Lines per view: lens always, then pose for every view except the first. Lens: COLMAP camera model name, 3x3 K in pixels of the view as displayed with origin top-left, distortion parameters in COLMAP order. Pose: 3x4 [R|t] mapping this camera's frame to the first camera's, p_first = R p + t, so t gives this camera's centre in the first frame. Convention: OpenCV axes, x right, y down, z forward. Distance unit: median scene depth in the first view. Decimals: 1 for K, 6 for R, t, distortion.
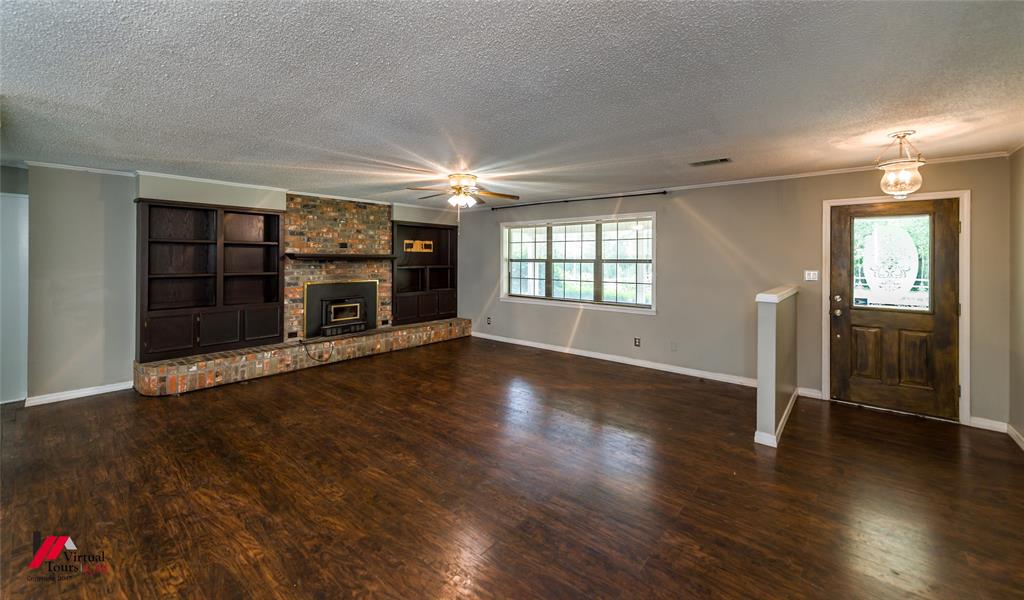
lens RADIAL K [[416.1, 0, 525.7], [0, 416.1, 257.1], [0, 0, 1]] dist [0.008512, -0.001610]
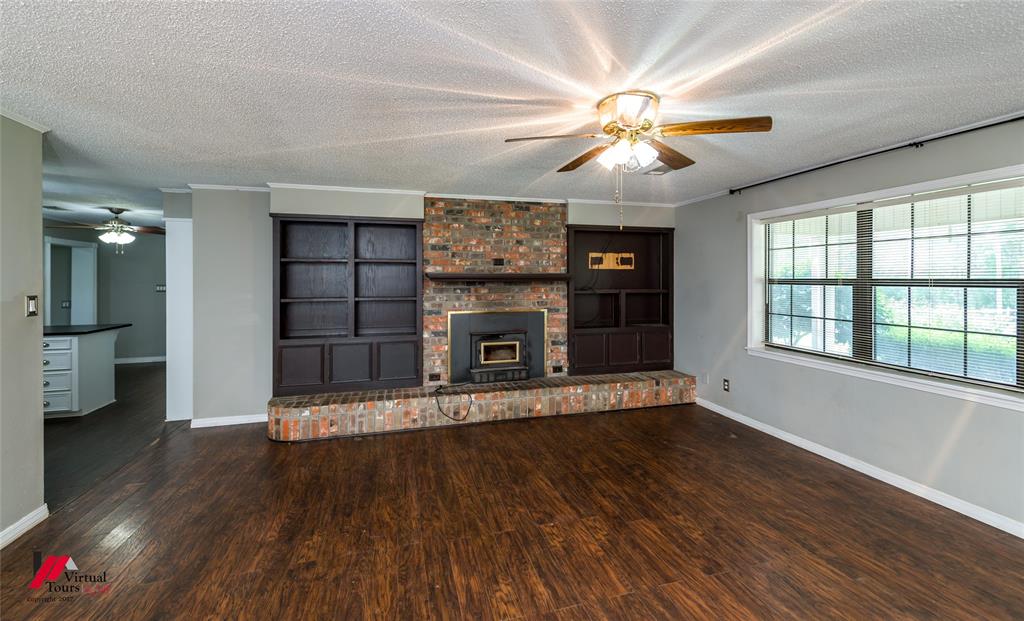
lens RADIAL K [[427.3, 0, 499.2], [0, 427.3, 279.7], [0, 0, 1]] dist [0.017186, -0.000890]
pose [[0.807494, -0.004534, -0.589859, 0.012475], [0.006879, 0.999975, 0.001729, 0.002583], [0.589836, -0.005454, 0.807505, 0.398630]]
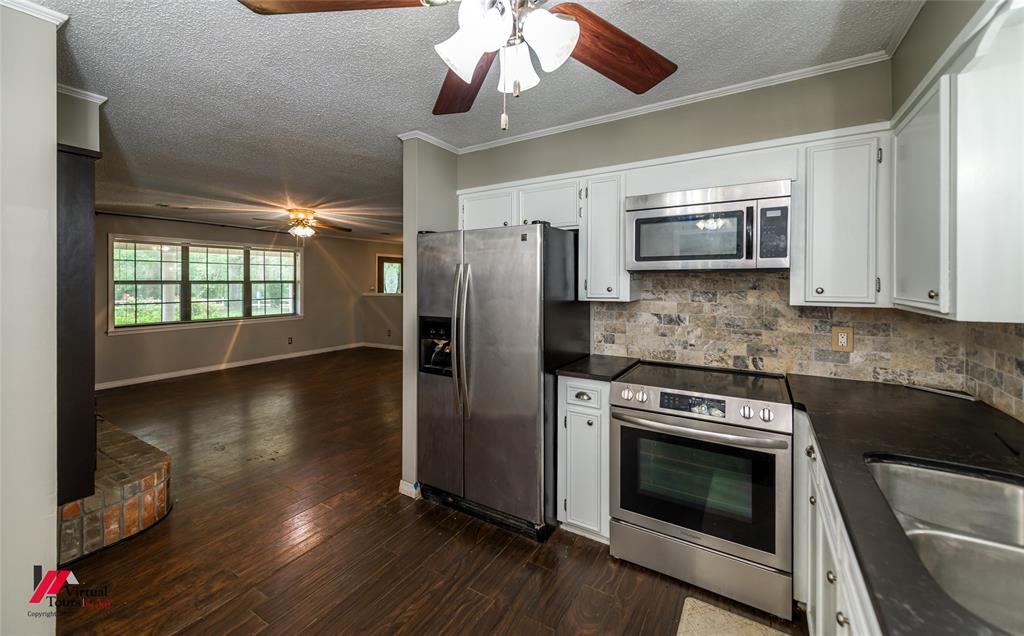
lens RADIAL K [[403.7, 0, 502.9], [0, 403.7, 290.3], [0, 0, 1]] dist [0.007375, -0.000263]
pose [[-0.094368, -0.027751, 0.995151, -1.024828], [-0.004657, 0.999613, 0.027434, -0.002459], [-0.995527, -0.002046, -0.094460, 0.400955]]
